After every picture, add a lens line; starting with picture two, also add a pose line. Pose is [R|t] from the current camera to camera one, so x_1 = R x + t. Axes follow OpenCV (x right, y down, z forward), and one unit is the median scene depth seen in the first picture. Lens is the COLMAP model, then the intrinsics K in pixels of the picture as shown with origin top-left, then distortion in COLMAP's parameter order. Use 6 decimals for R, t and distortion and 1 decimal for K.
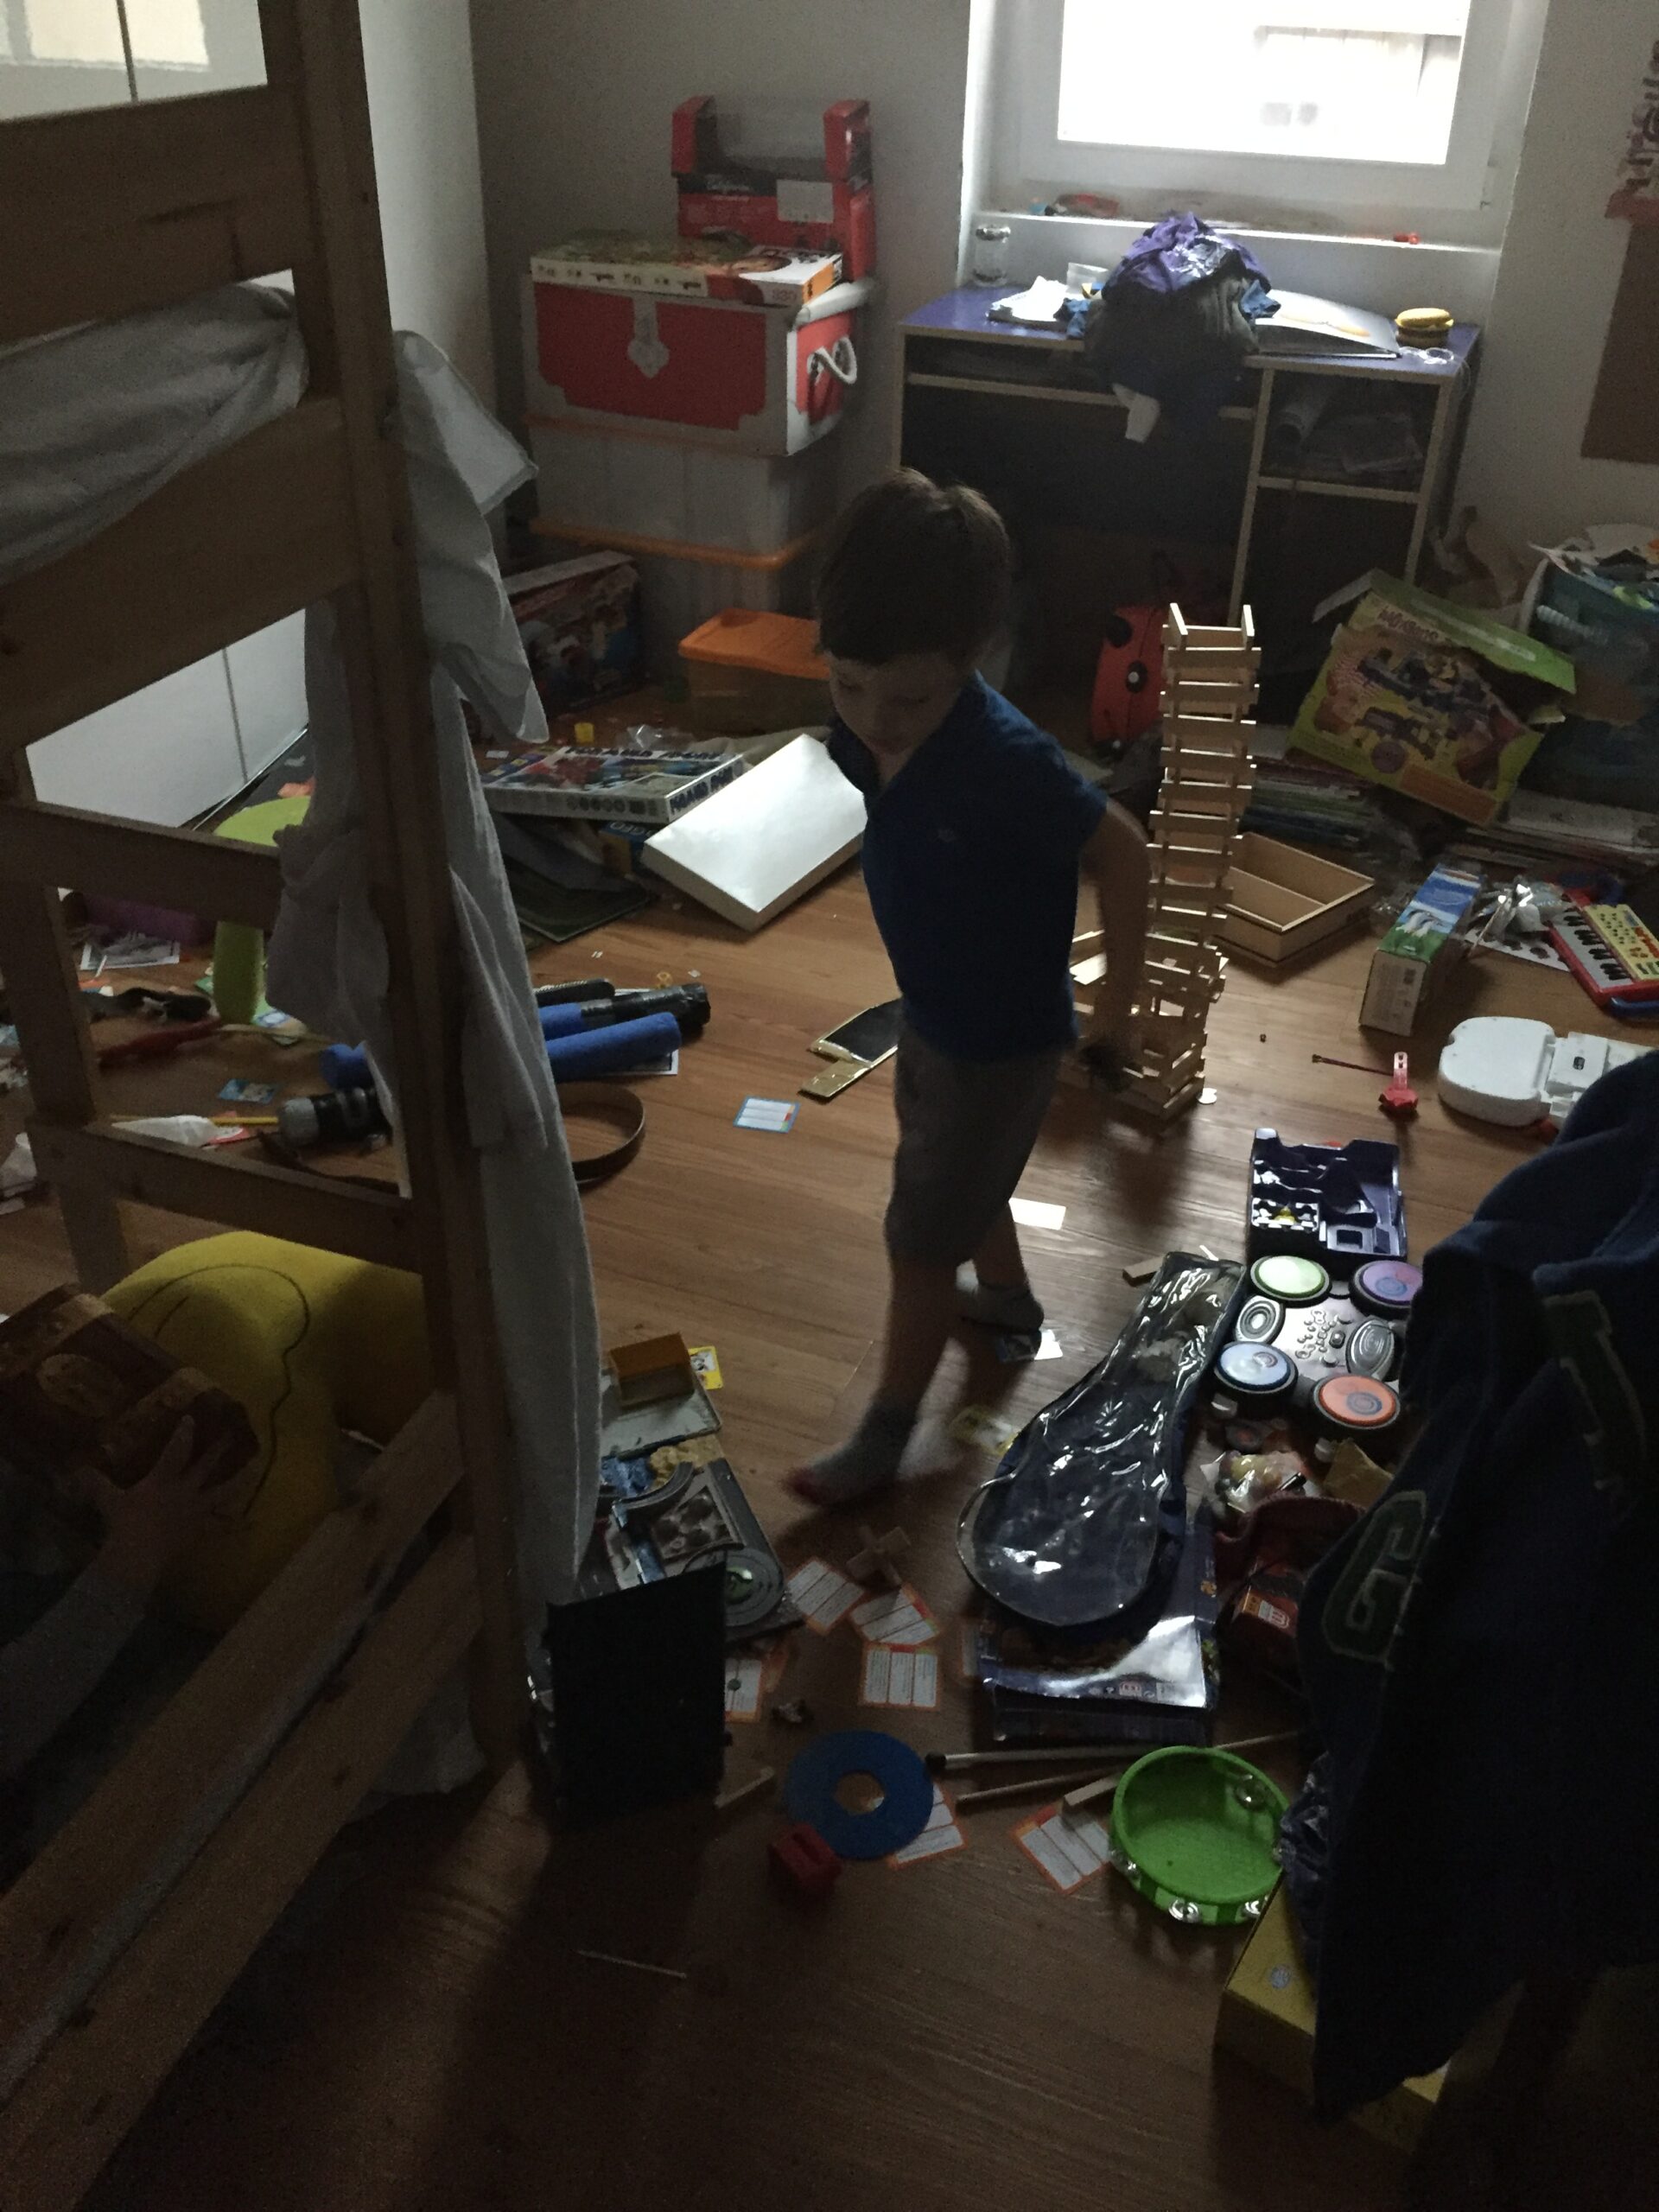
lens RADIAL K [[1884.0, 0, 824.1], [0, 1884.0, 1135.8], [0, 0, 1]] dist [0.070968, -0.063169]
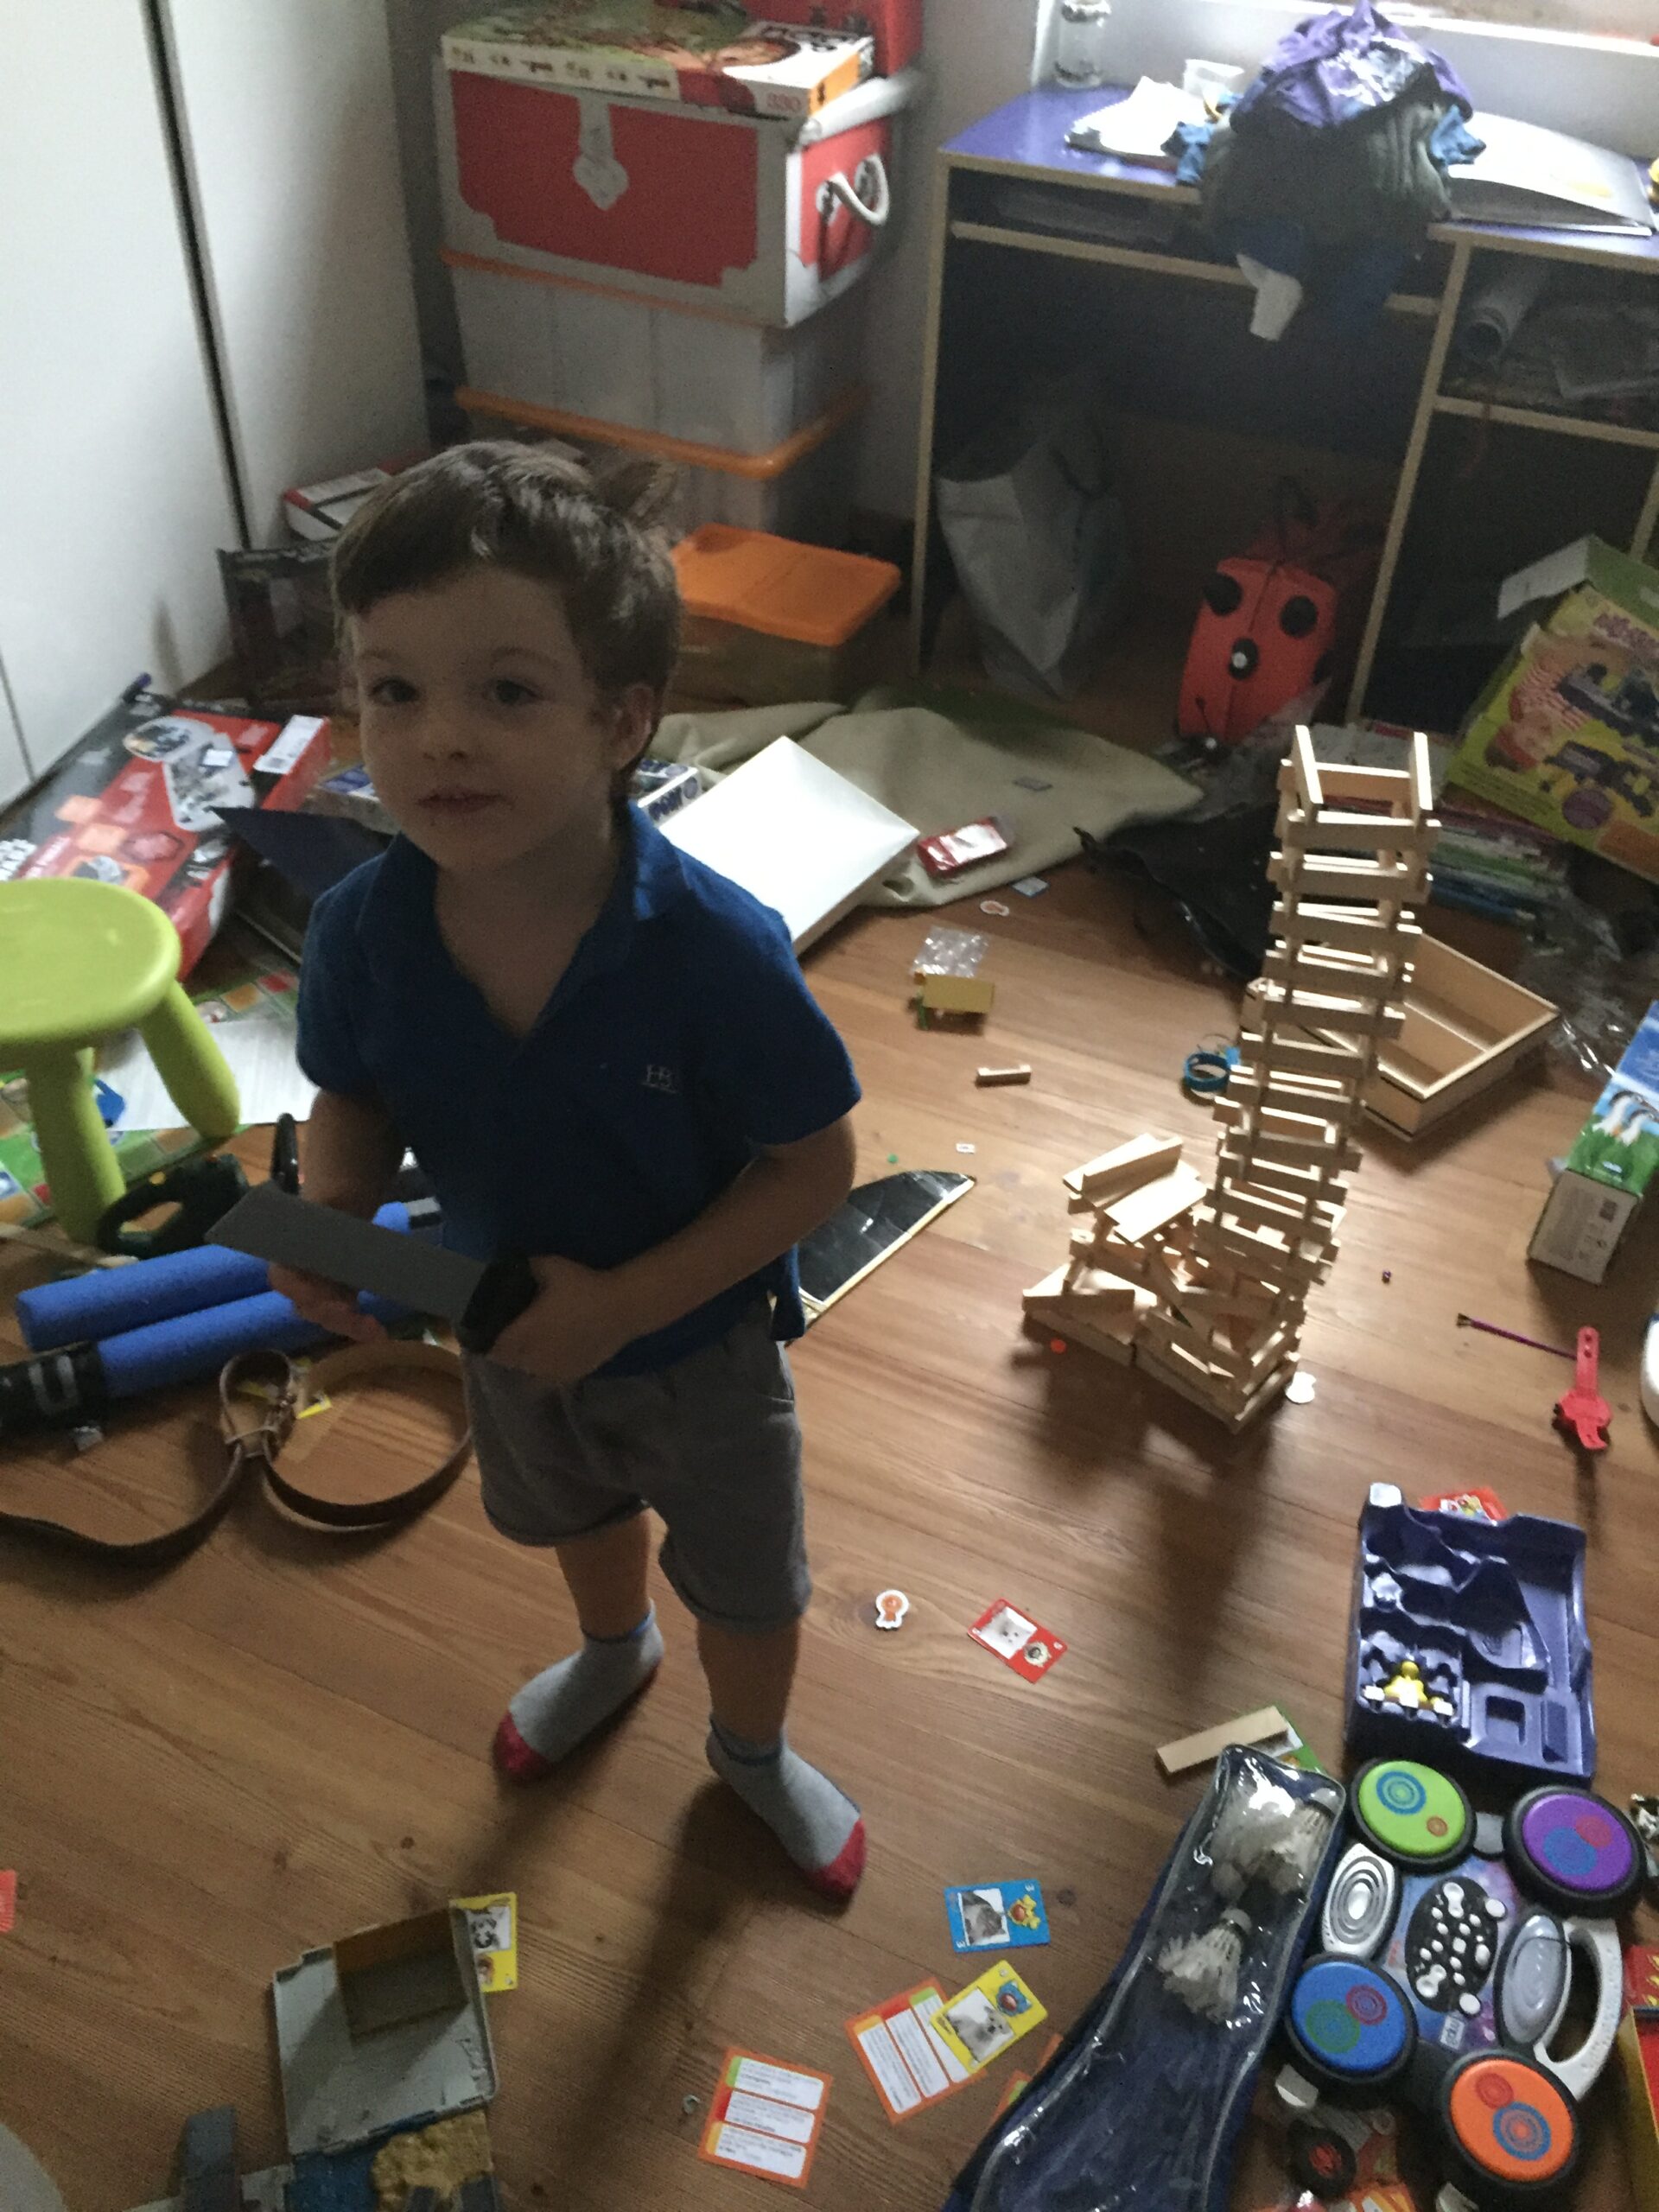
lens RADIAL K [[1876.0, 0, 822.2], [0, 1876.0, 1123.1], [0, 0, 1]] dist [0.073288, -0.091617]
pose [[0.998195, 0.045834, -0.038818, 0.040431], [-0.040633, 0.991255, 0.125550, -0.158540], [0.044233, -0.123746, 0.991328, 0.256988]]
